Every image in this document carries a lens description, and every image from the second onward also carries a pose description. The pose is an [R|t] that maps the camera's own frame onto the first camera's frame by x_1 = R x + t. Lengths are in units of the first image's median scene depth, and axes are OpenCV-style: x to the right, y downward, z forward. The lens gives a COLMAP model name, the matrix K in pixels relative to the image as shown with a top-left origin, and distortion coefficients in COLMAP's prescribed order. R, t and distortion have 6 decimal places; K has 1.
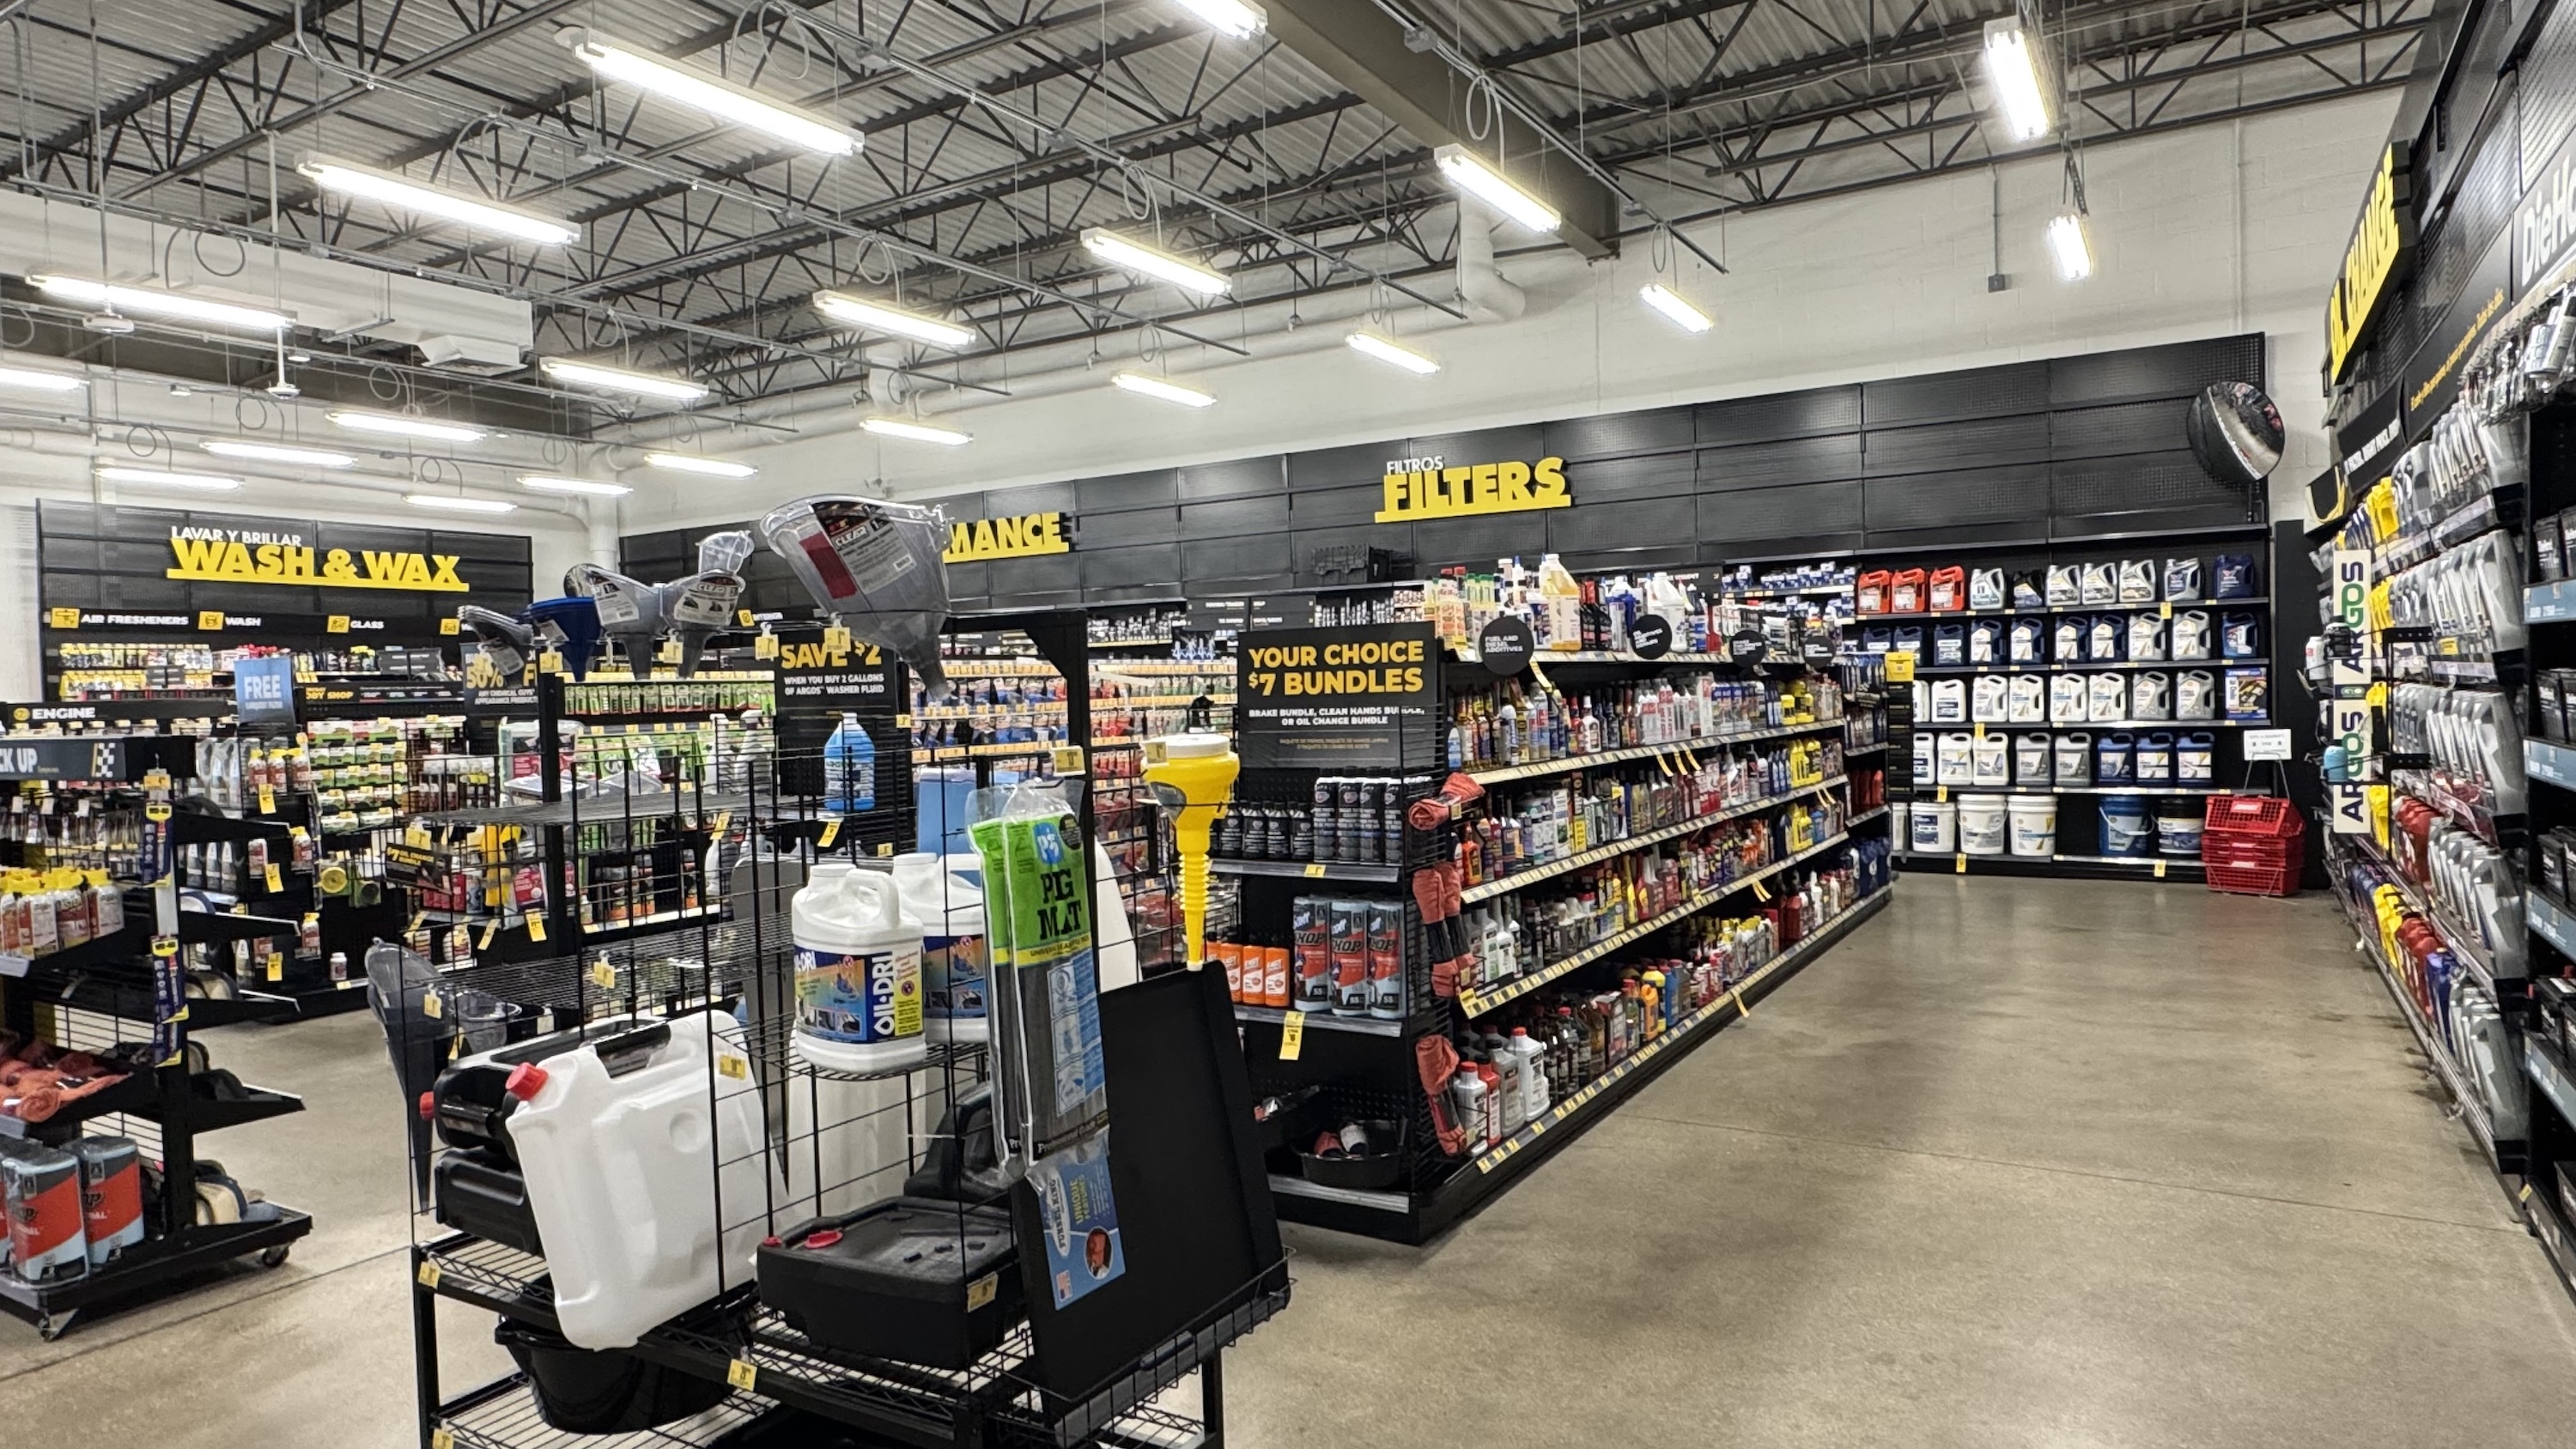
lens RADIAL K [[1481.7, 0, 1287.0], [0, 1481.7, 746.1], [0, 0, 1]] dist [-0.005862, -0.000243]
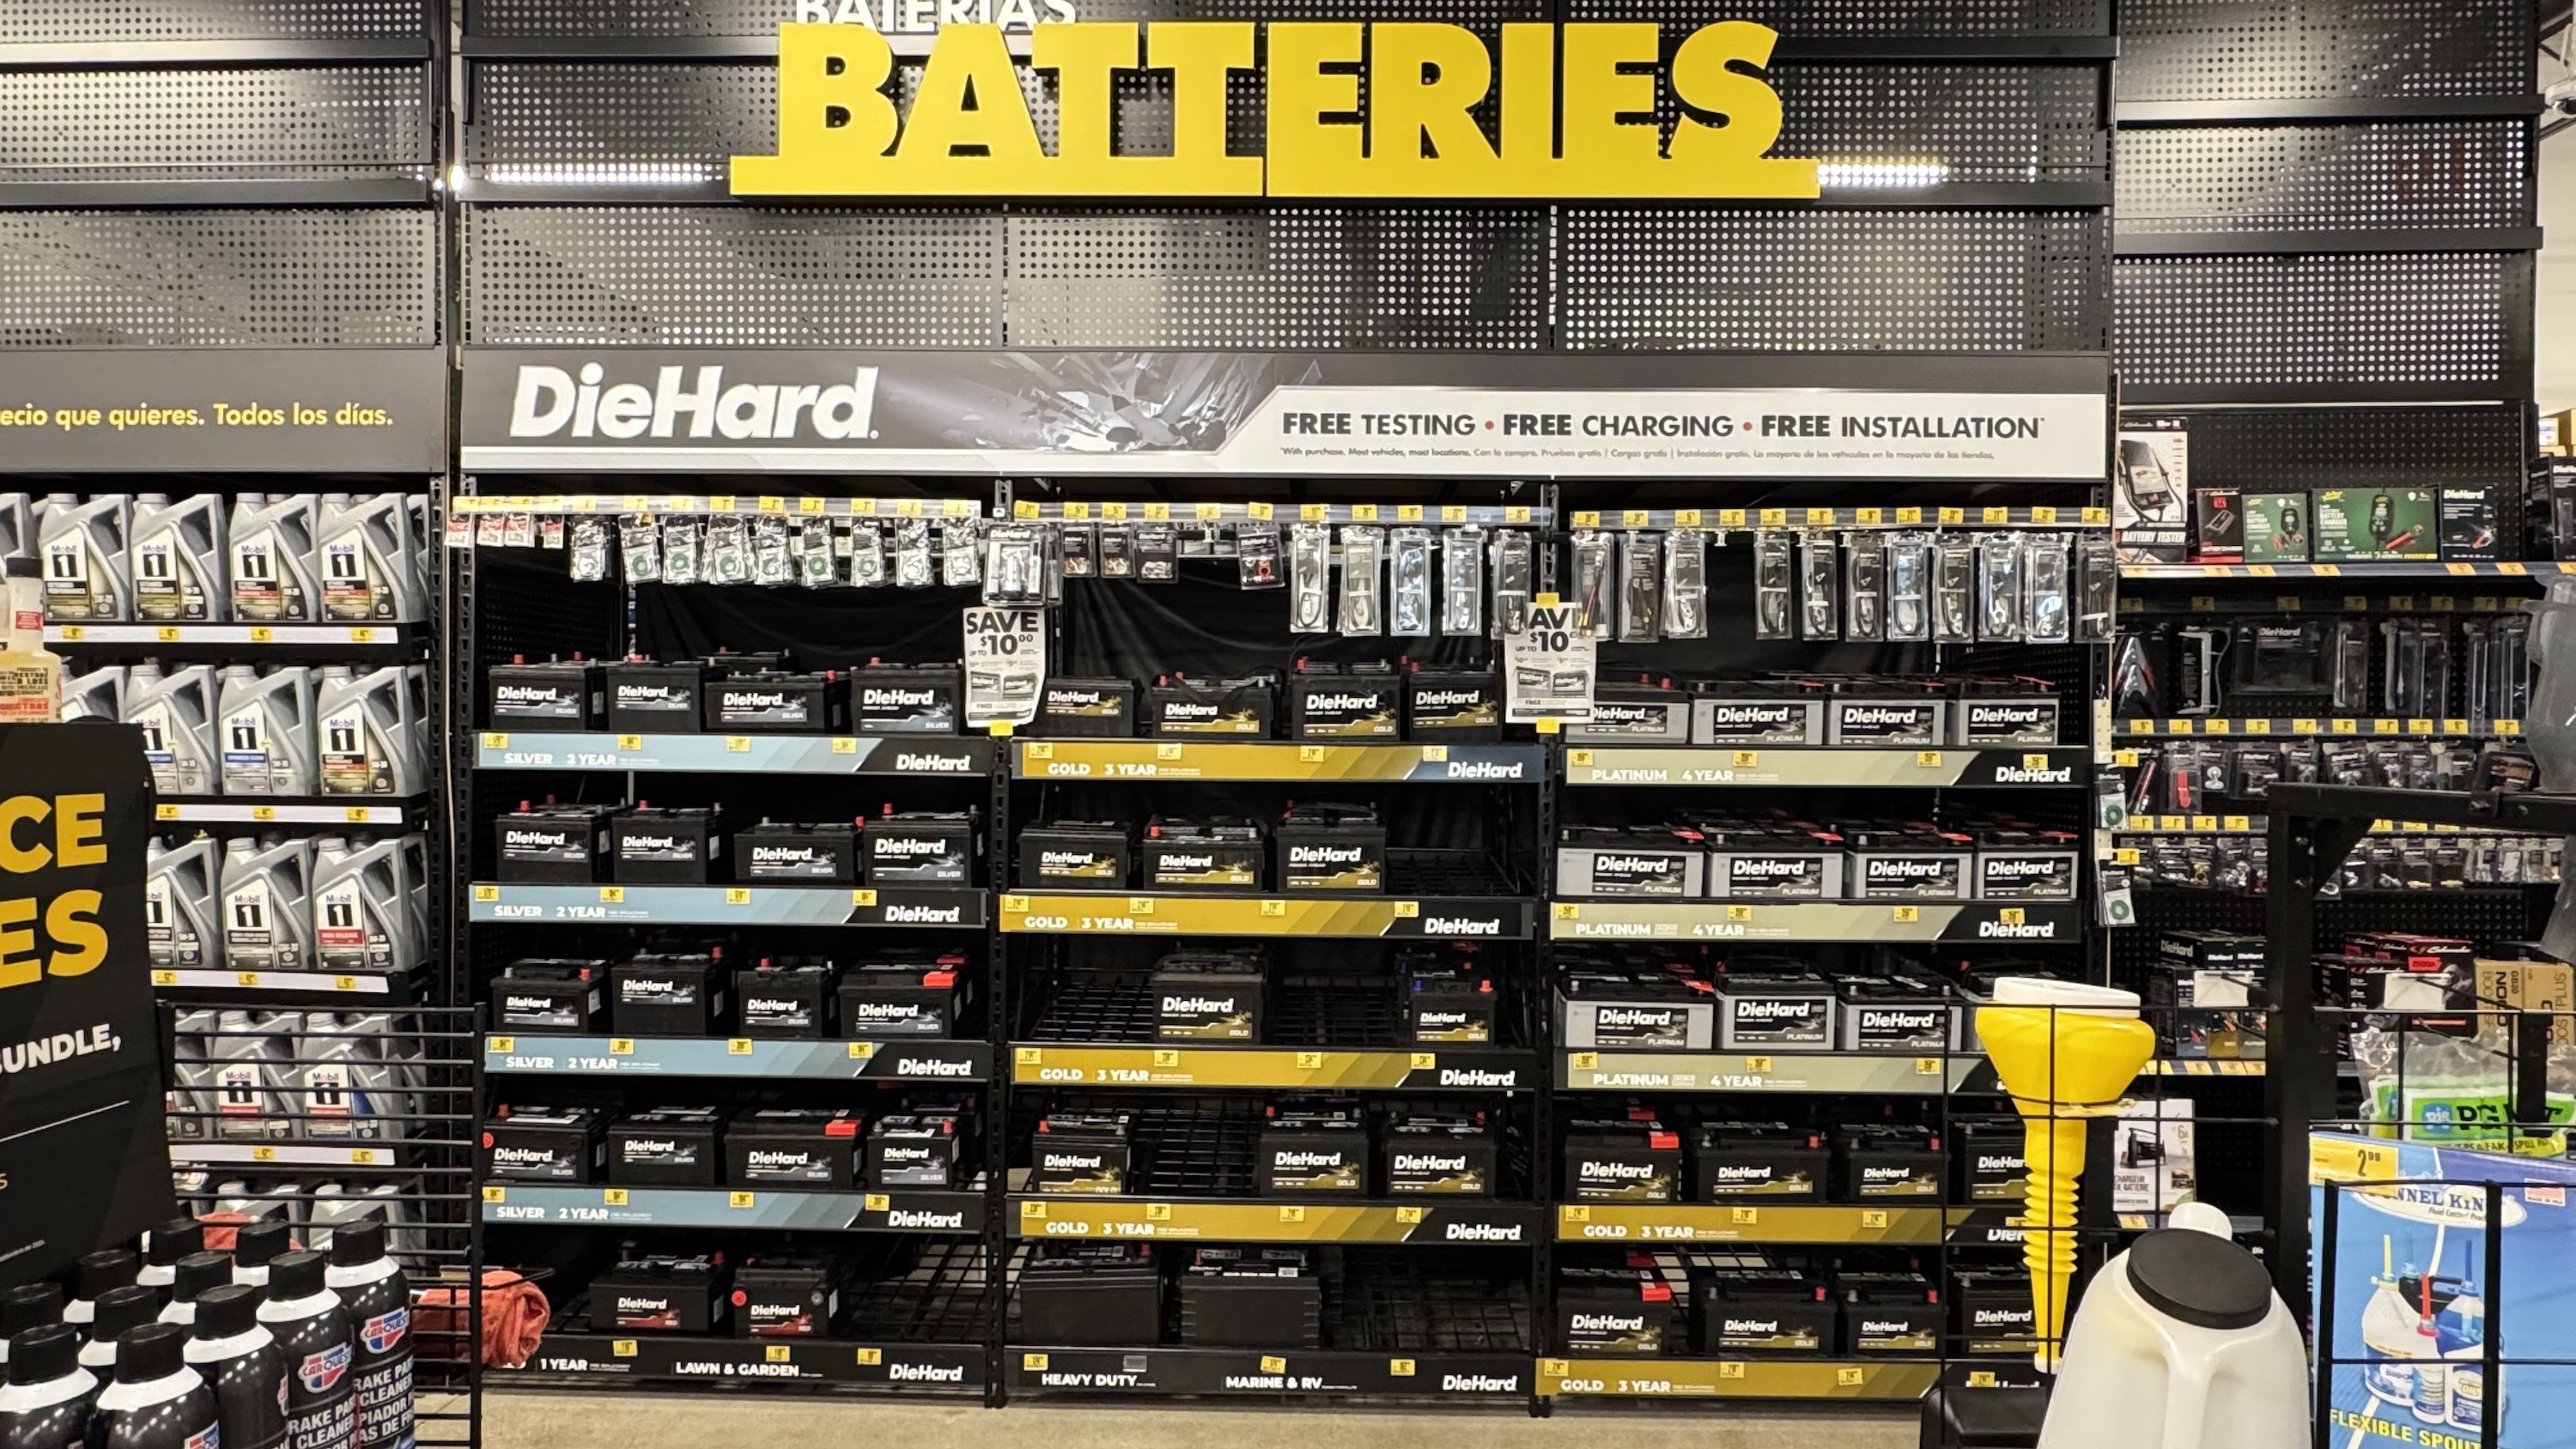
lens RADIAL K [[1494.7, 0, 1284.4], [0, 1494.7, 731.7], [0, 0, 1]] dist [-0.002532, 0.000950]
pose [[-0.491532, 0.027543, 0.870424, -0.090691], [0.040779, 0.999131, -0.008587, -0.023716], [-0.869904, 0.031275, -0.492229, 0.314056]]
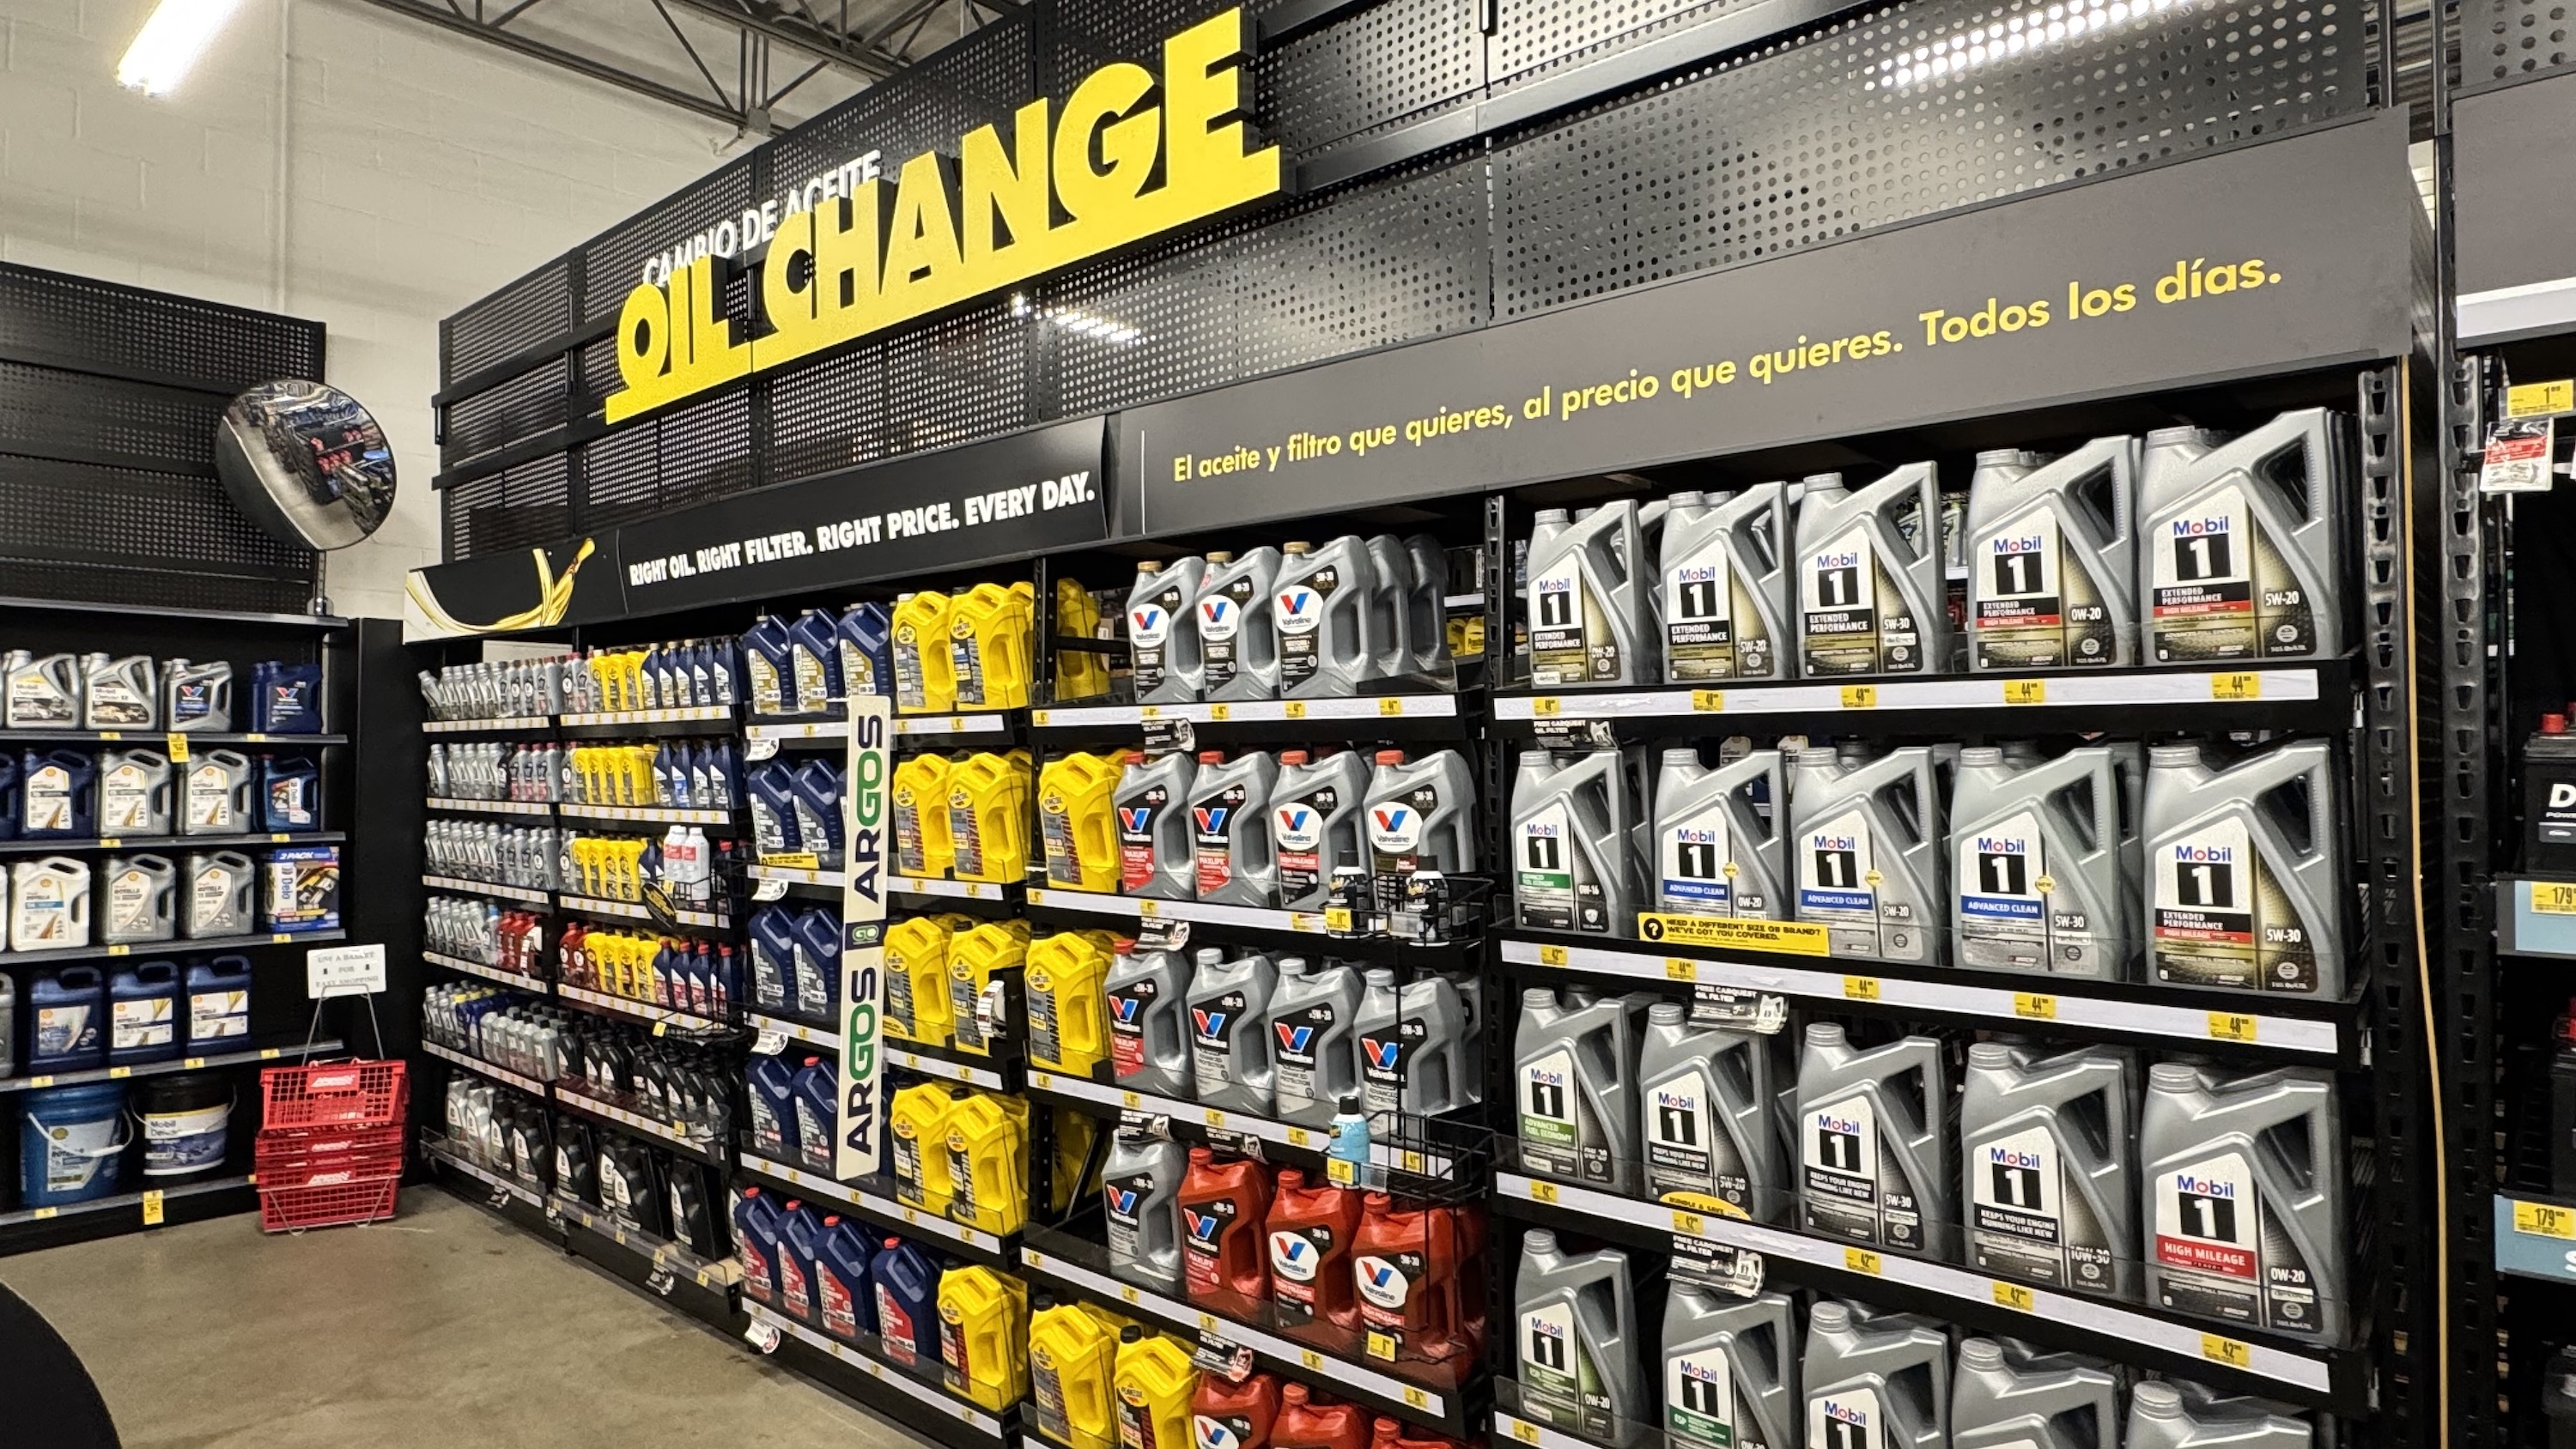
lens RADIAL K [[1494.7, 0, 1284.4], [0, 1494.7, 731.7], [0, 0, 1]] dist [-0.002532, 0.000950]
pose [[0.182682, 0.052463, 0.981771, 0.089481], [0.030827, 0.997779, -0.059055, -0.042426], [-0.982689, 0.041053, 0.180659, 0.398644]]
